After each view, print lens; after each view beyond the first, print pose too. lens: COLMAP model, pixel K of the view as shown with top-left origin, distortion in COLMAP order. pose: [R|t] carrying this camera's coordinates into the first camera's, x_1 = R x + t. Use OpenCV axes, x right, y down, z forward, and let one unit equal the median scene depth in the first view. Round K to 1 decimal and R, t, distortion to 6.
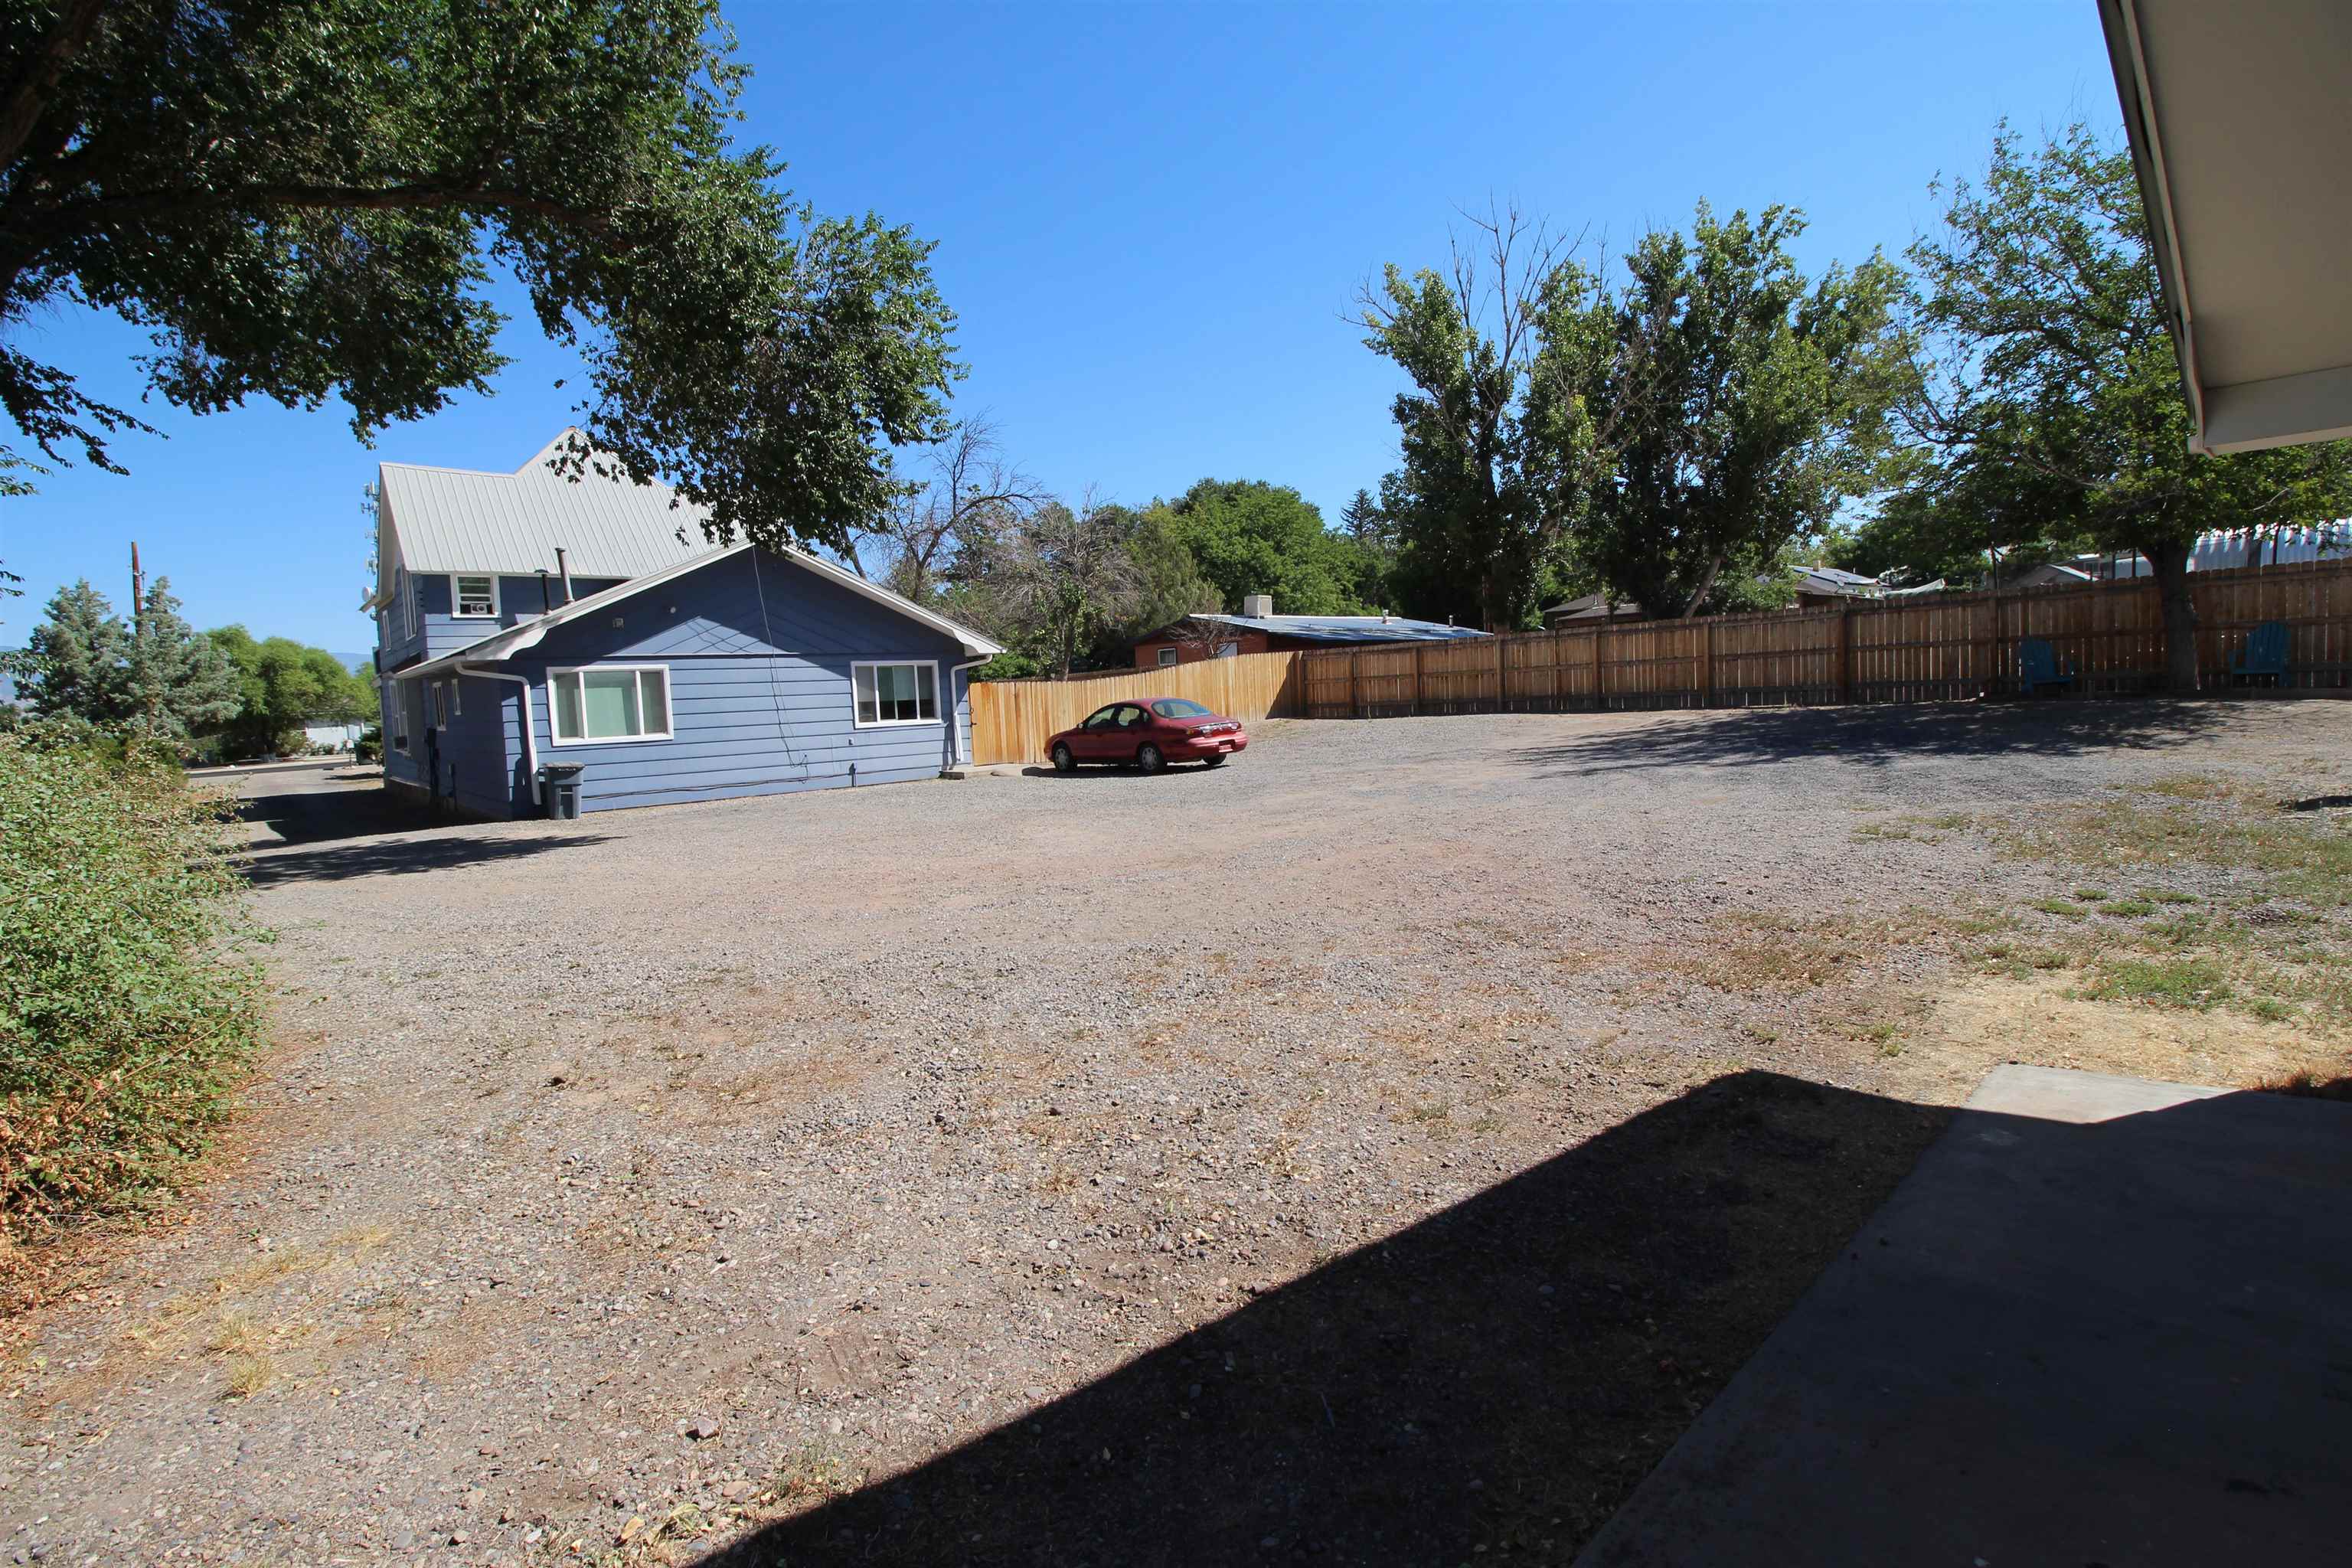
lens RADIAL K [[1090.7, 0, 1173.7], [0, 1090.7, 776.4], [0, 0, 1]] dist [-0.009529, -0.005348]
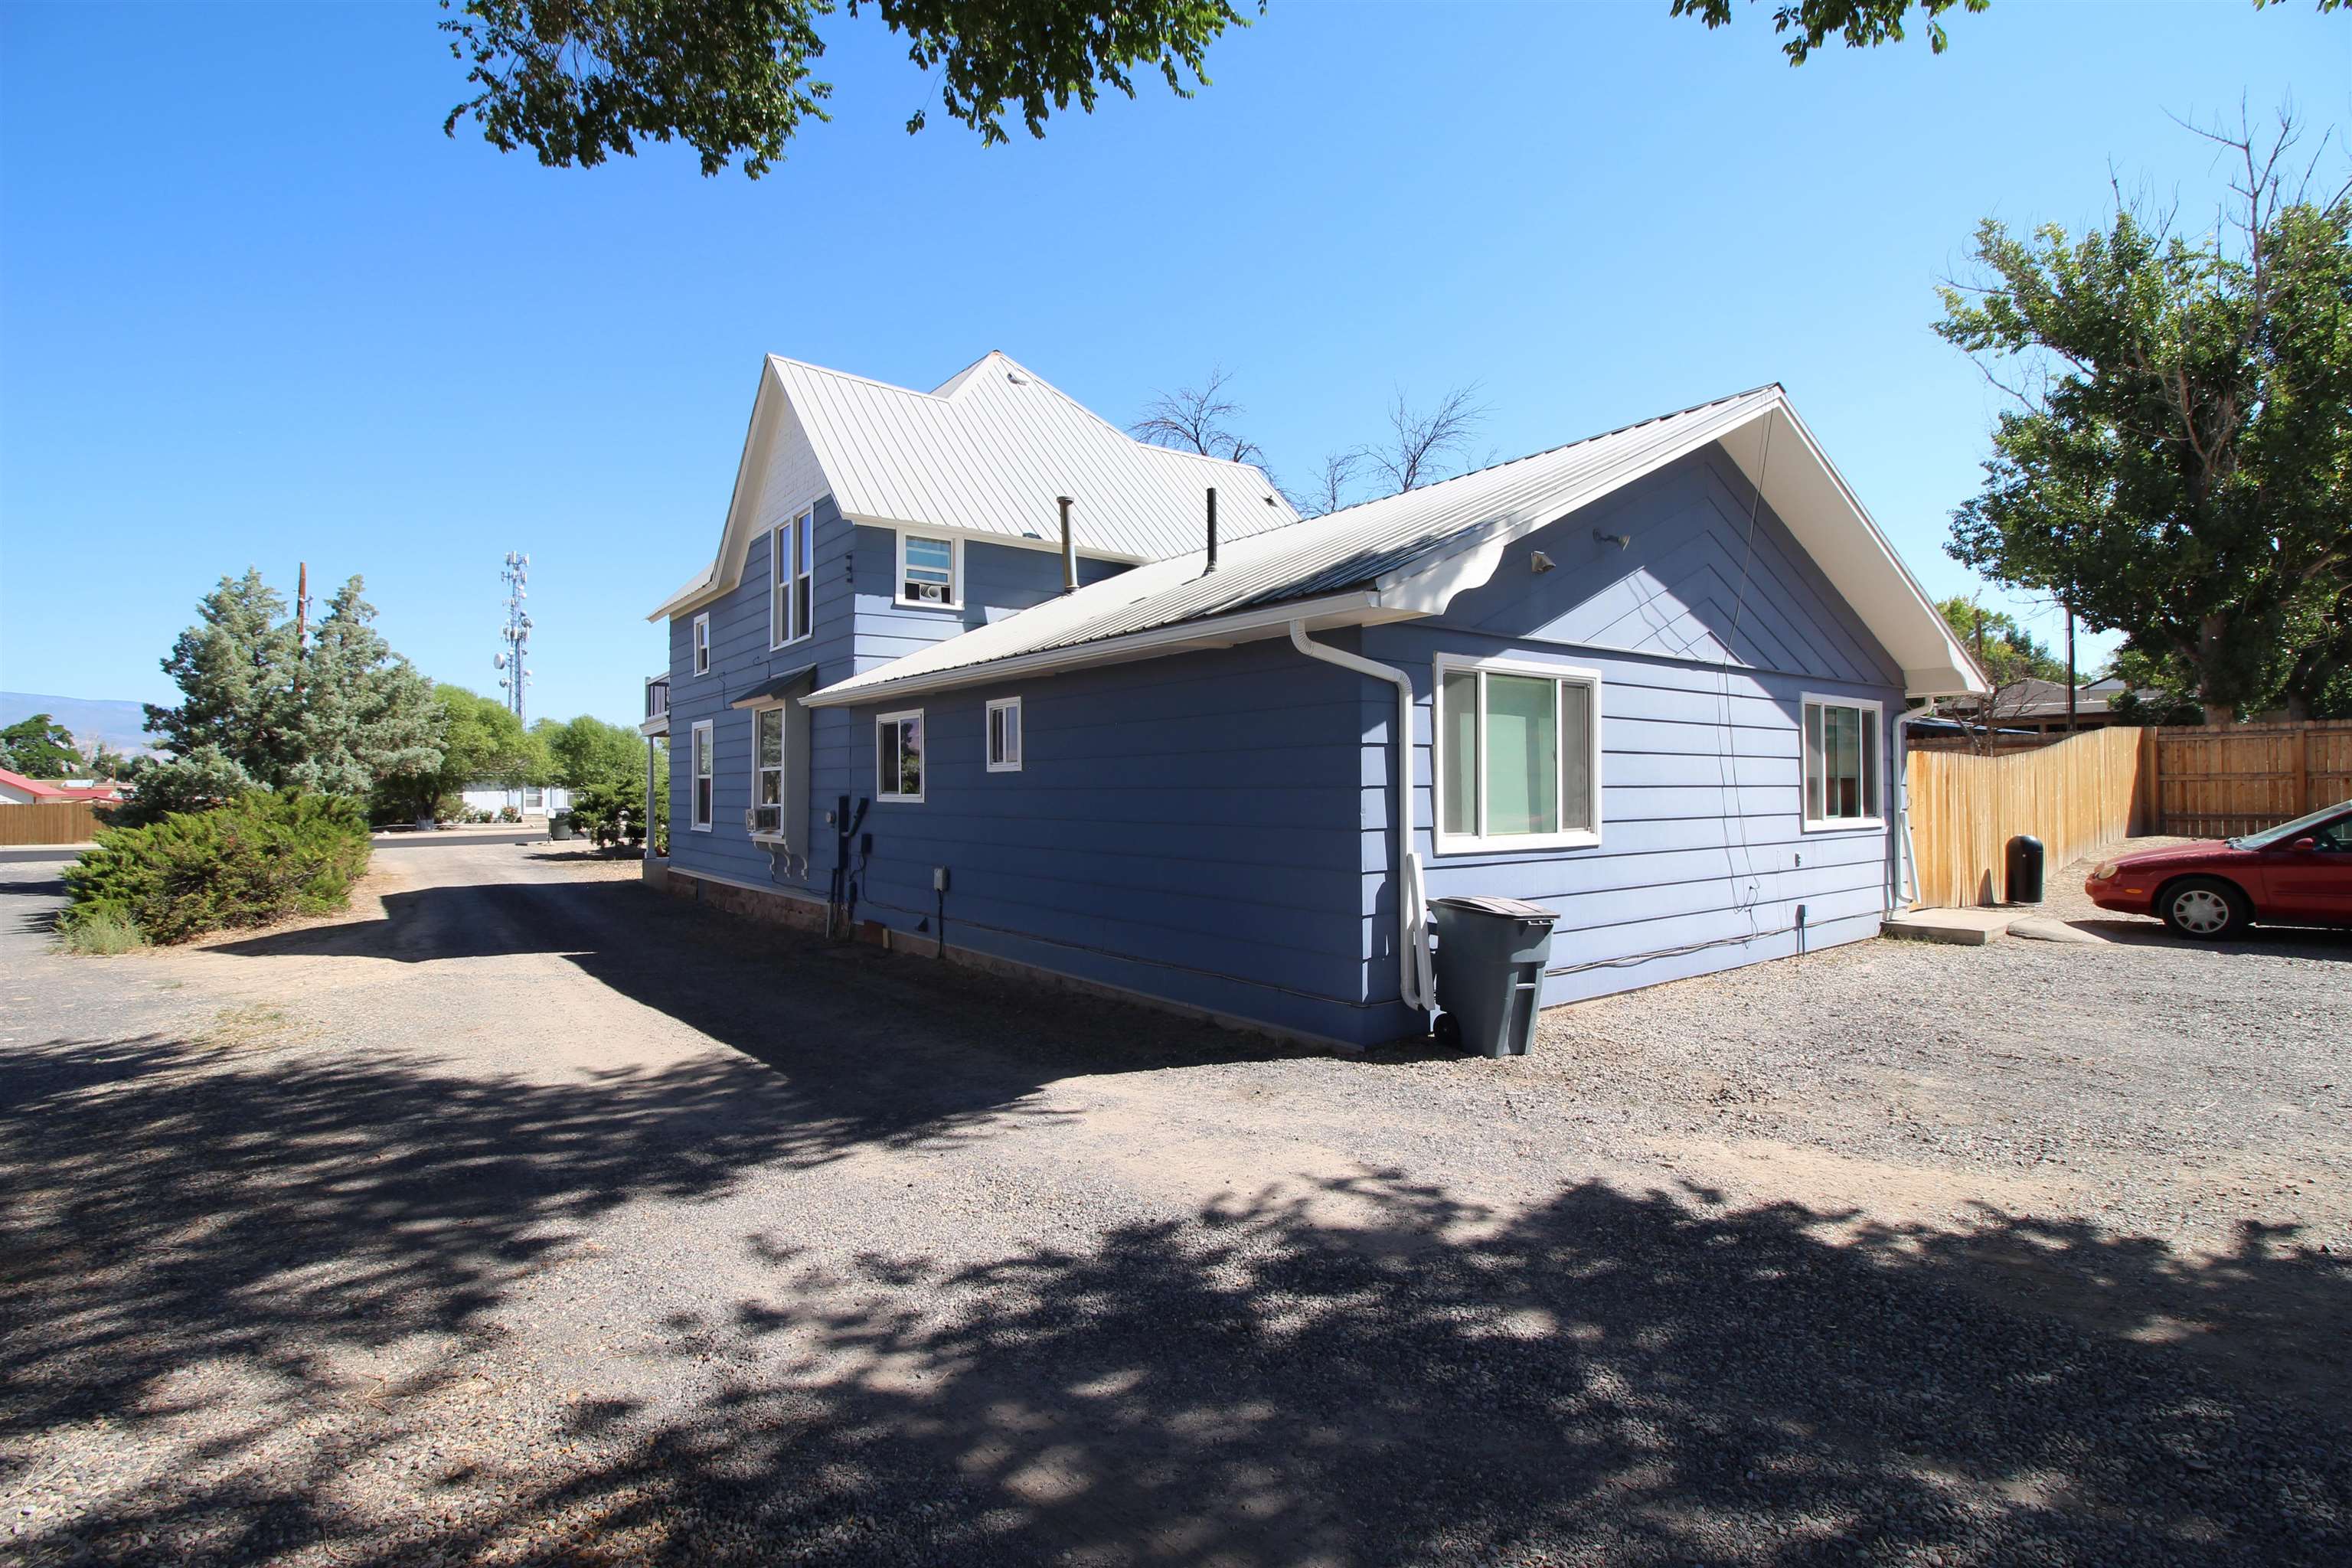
lens RADIAL K [[1090.7, 0, 1182.2], [0, 1090.7, 778.3], [0, 0, 1]] dist [-0.009529, -0.005348]
pose [[0.997550, 0.037738, -0.058904, -0.483667], [-0.042739, 0.995369, -0.086103, -0.013145], [0.055382, 0.088410, 0.994543, 0.455715]]
